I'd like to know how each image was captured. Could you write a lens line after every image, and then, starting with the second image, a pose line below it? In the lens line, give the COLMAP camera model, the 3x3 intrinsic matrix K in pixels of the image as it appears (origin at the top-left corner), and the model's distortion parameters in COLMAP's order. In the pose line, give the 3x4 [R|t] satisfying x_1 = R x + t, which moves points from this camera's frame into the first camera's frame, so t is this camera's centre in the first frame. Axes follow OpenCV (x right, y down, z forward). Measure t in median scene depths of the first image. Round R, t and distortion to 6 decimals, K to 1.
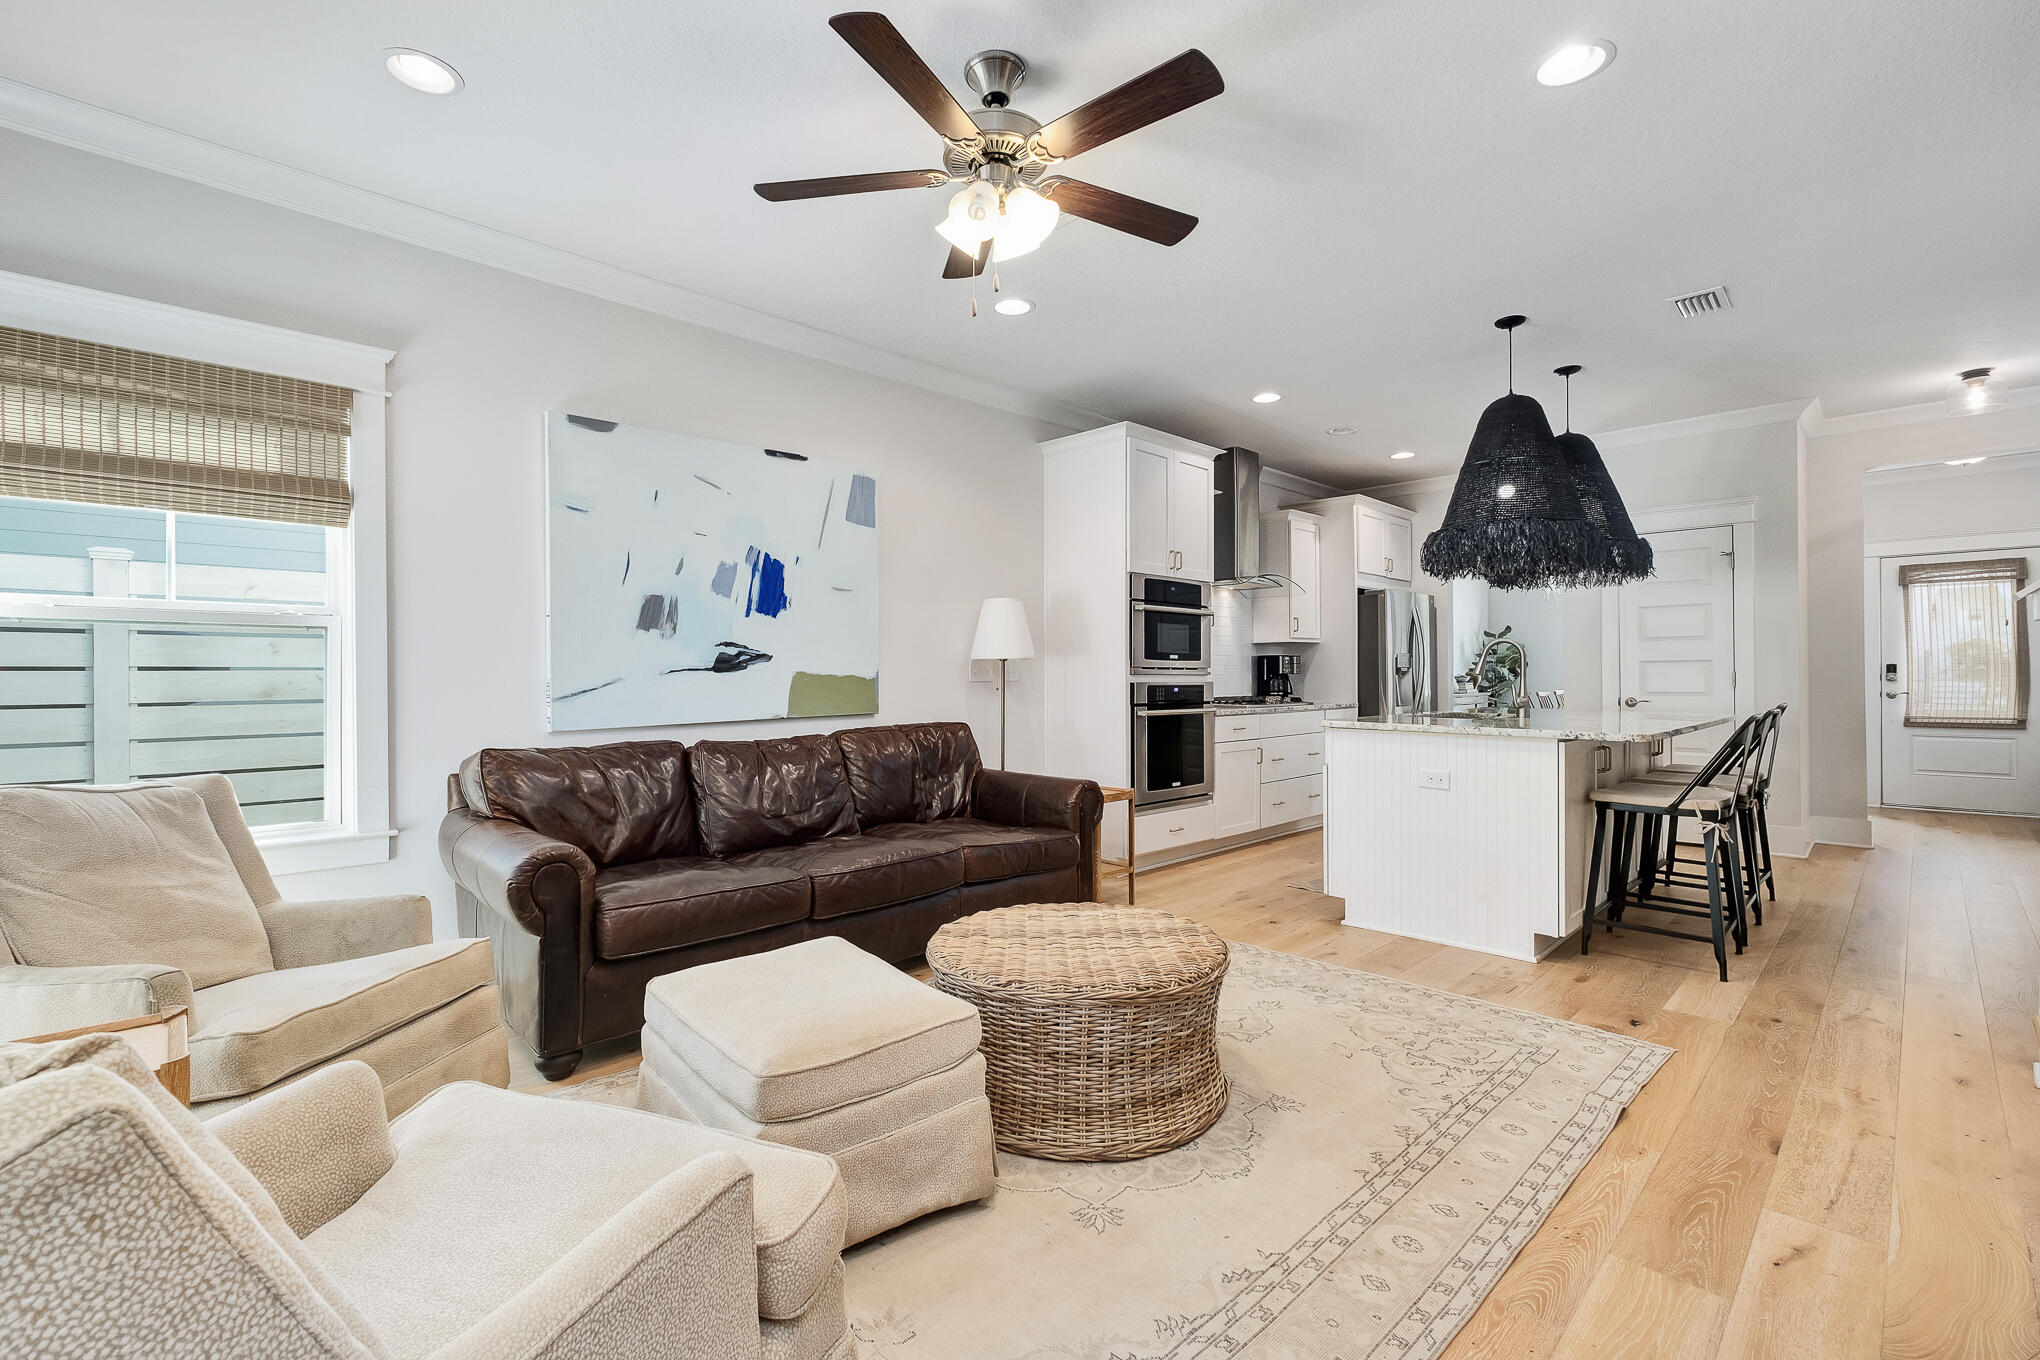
lens RADIAL K [[897.7, 0, 1011.0], [0, 897.7, 679.1], [0, 0, 1]] dist [-0.002883, -0.000515]
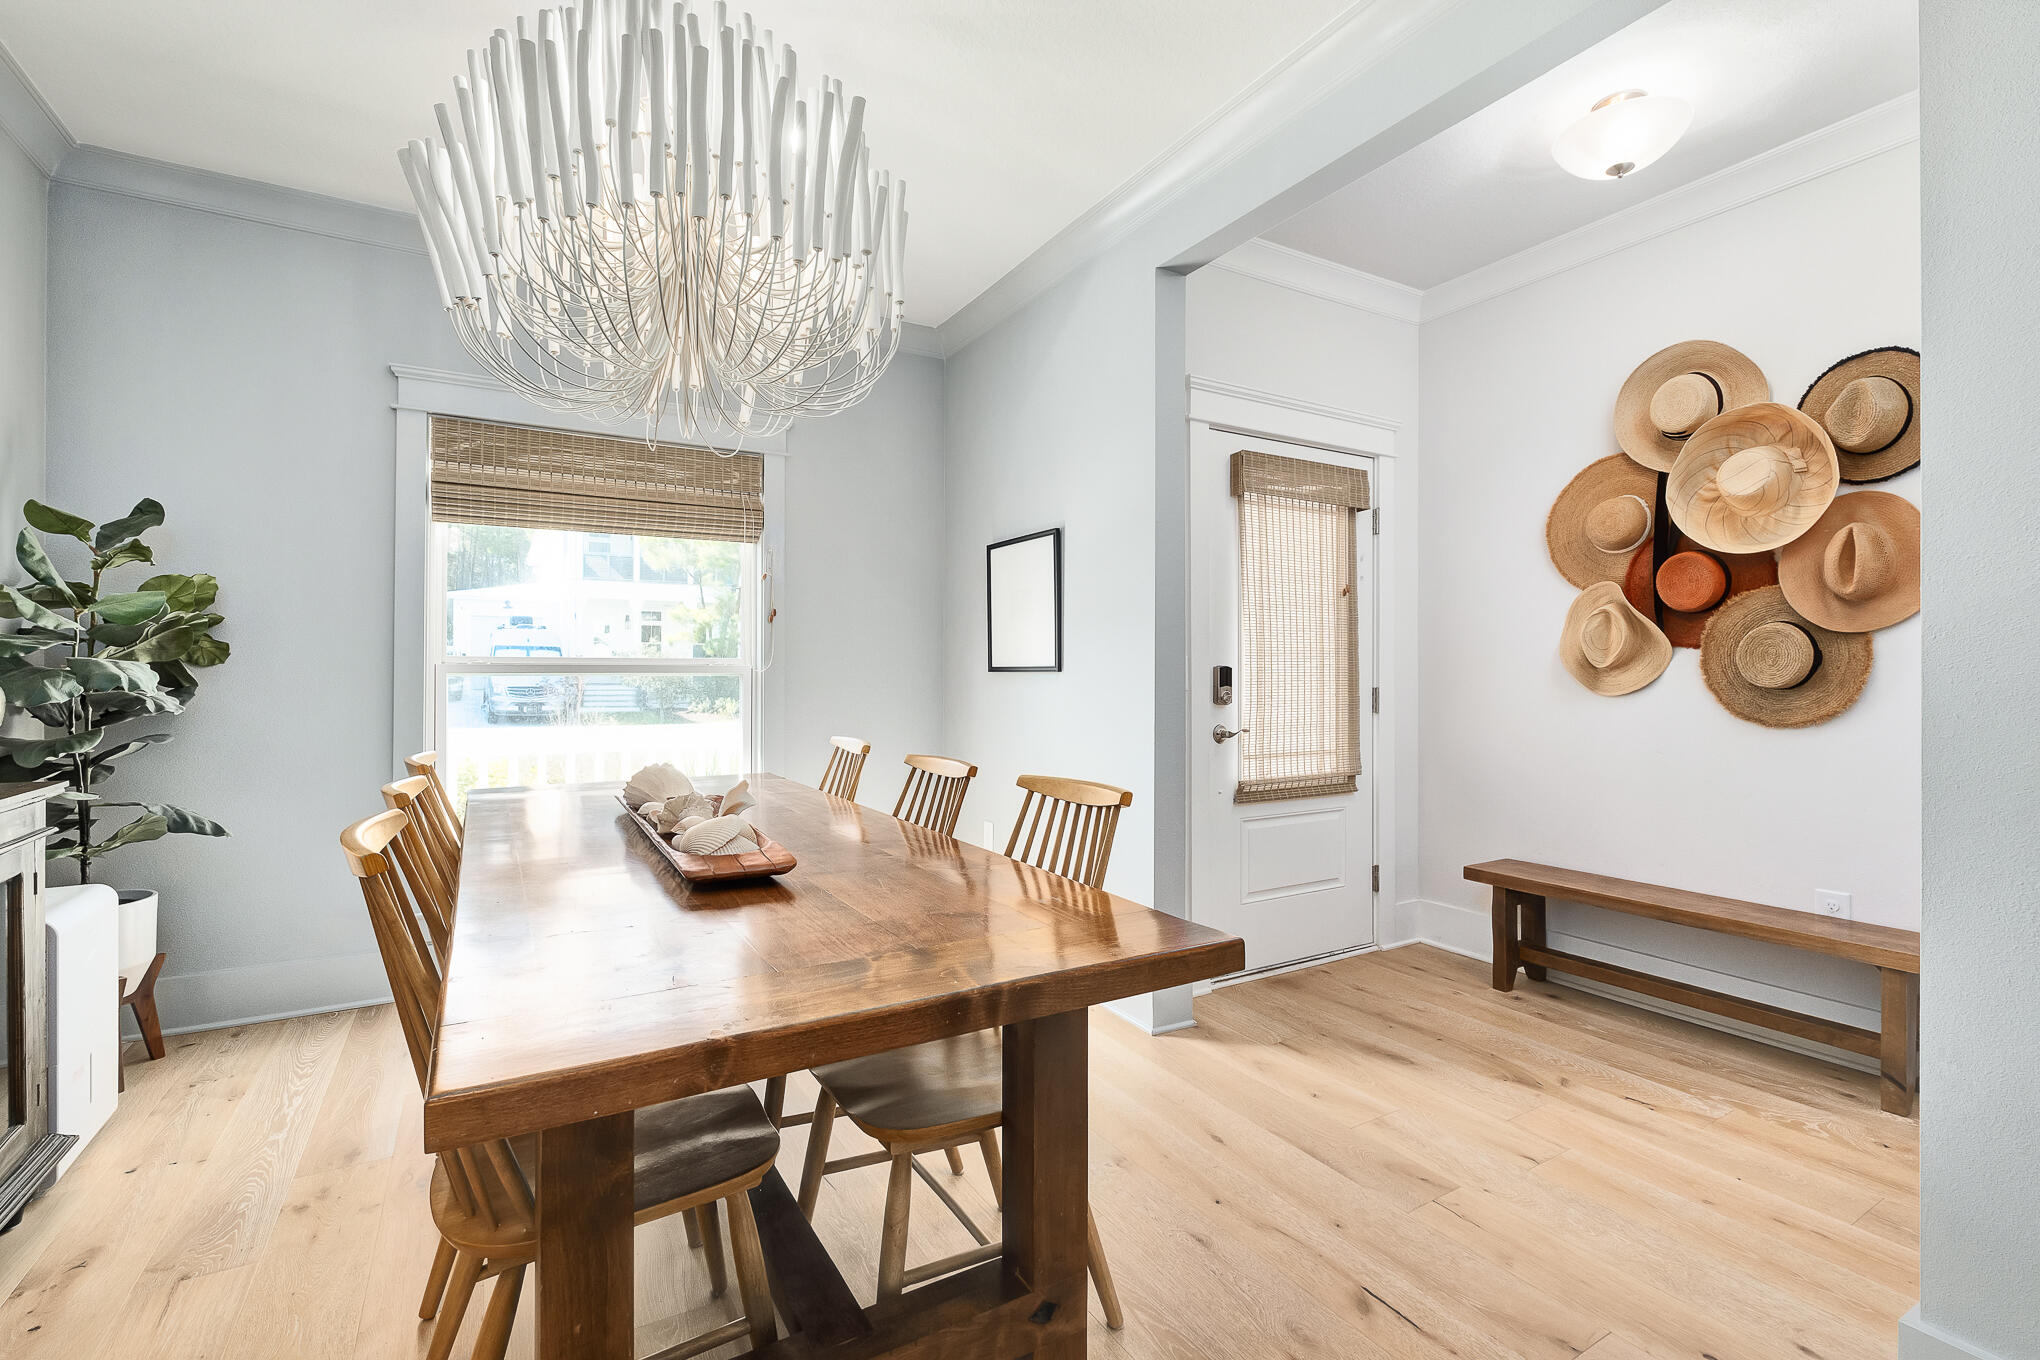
lens RADIAL K [[891.5, 0, 1008.8], [0, 891.5, 675.0], [0, 0, 1]] dist [-0.003464, -0.000006]
pose [[0.241917, 0.007741, 0.970266, 0.730402], [0.000400, 0.999967, -0.008078, -0.012993], [-0.970297, 0.002343, 0.241906, 1.390125]]
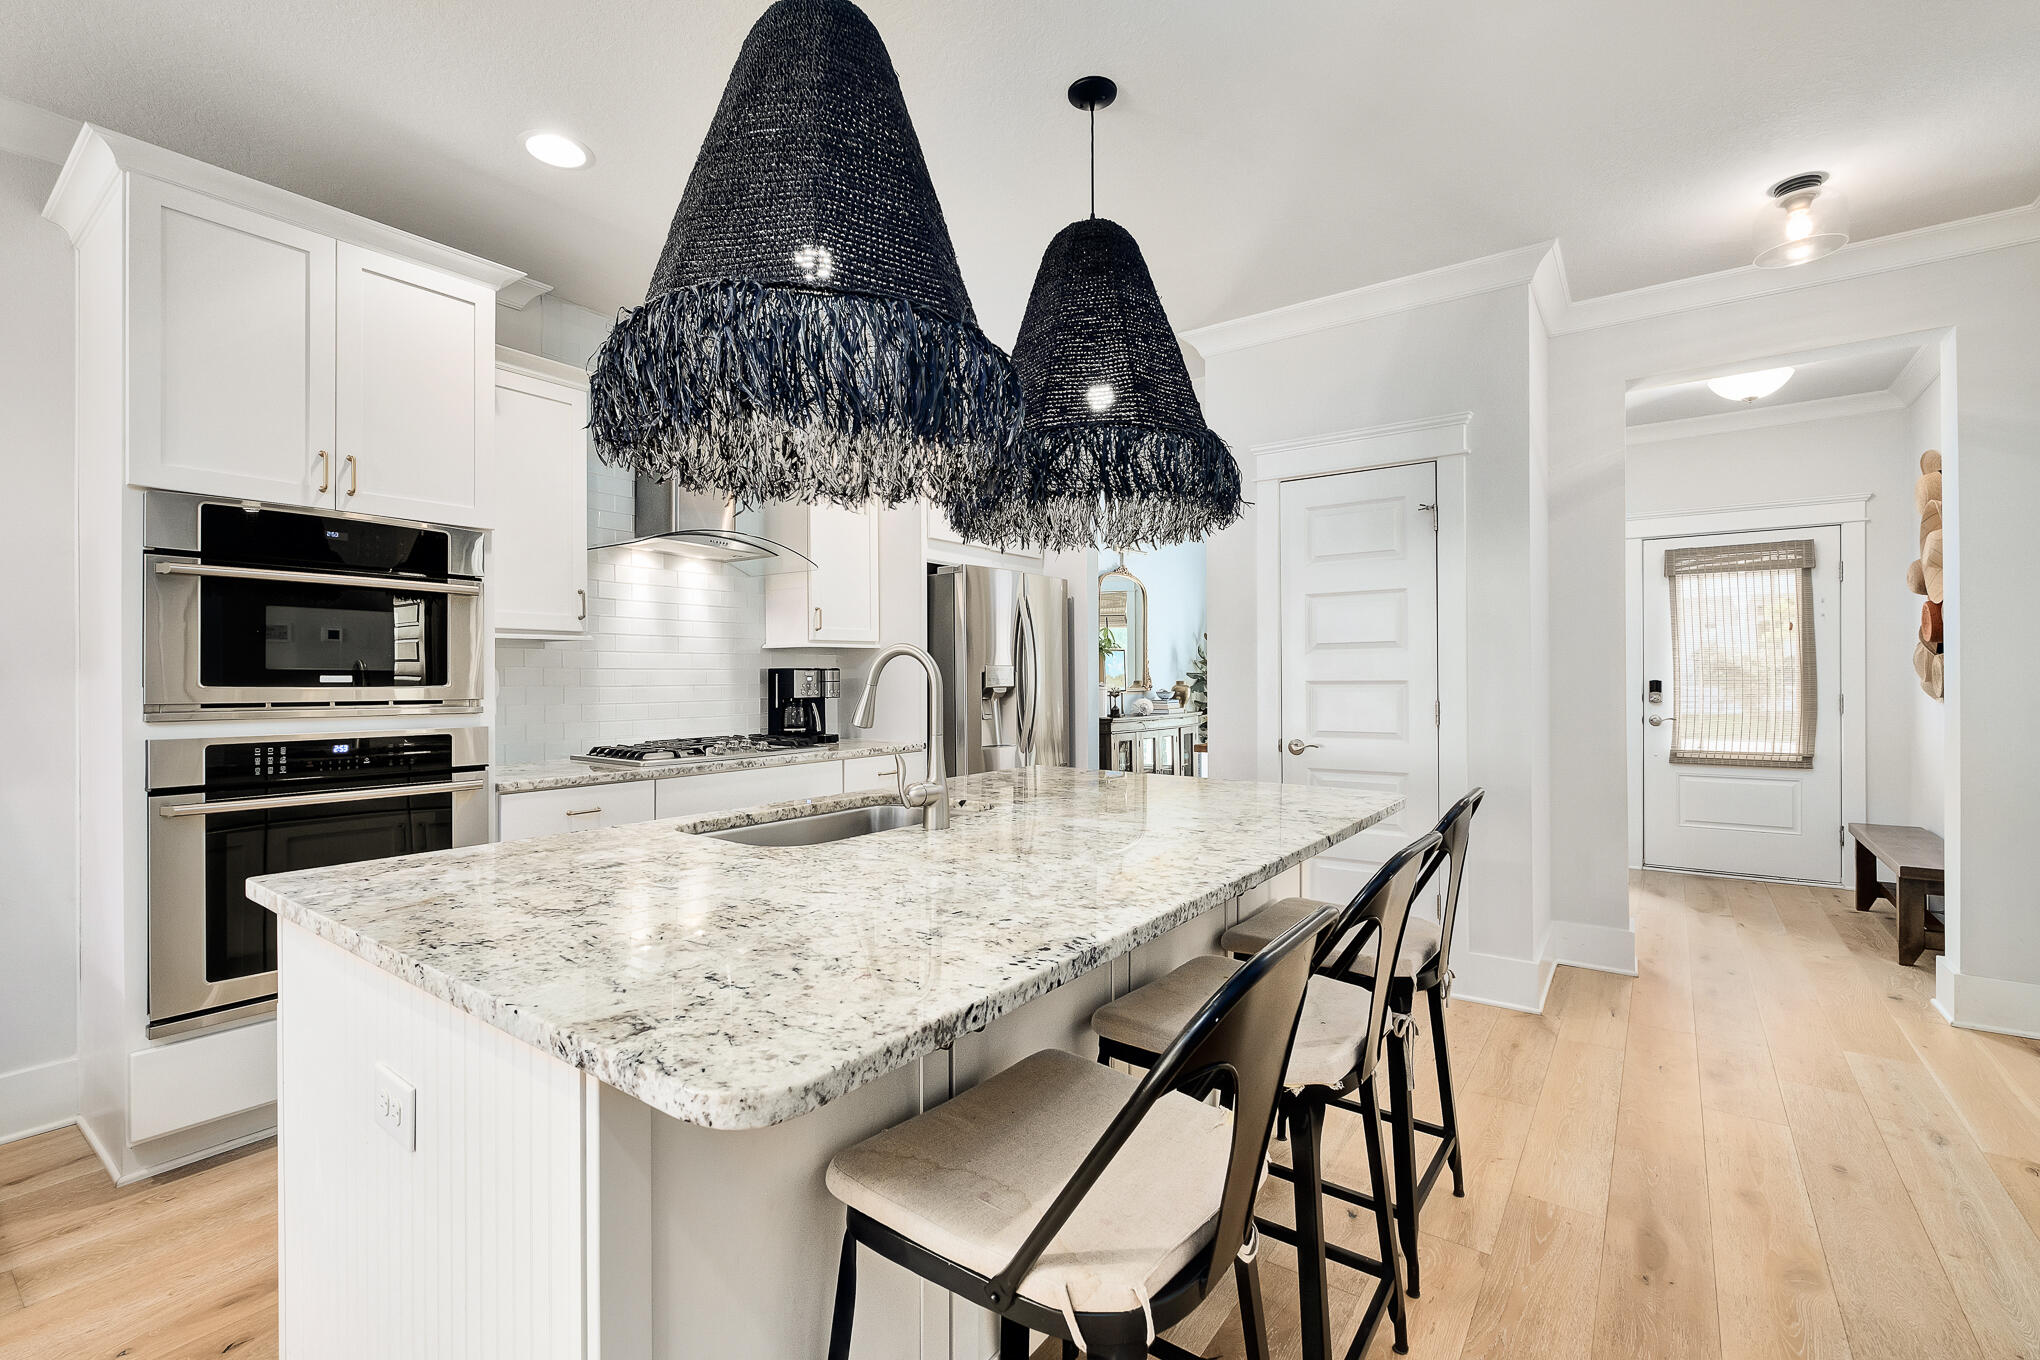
lens RADIAL K [[896.4, 0, 1006.2], [0, 896.4, 684.8], [0, 0, 1]] dist [-0.005024, -0.000351]
pose [[0.987294, -0.000973, 0.158902, 0.447459], [0.000197, 0.999988, 0.004902, -0.023721], [-0.158905, -0.004808, 0.987282, 0.474039]]
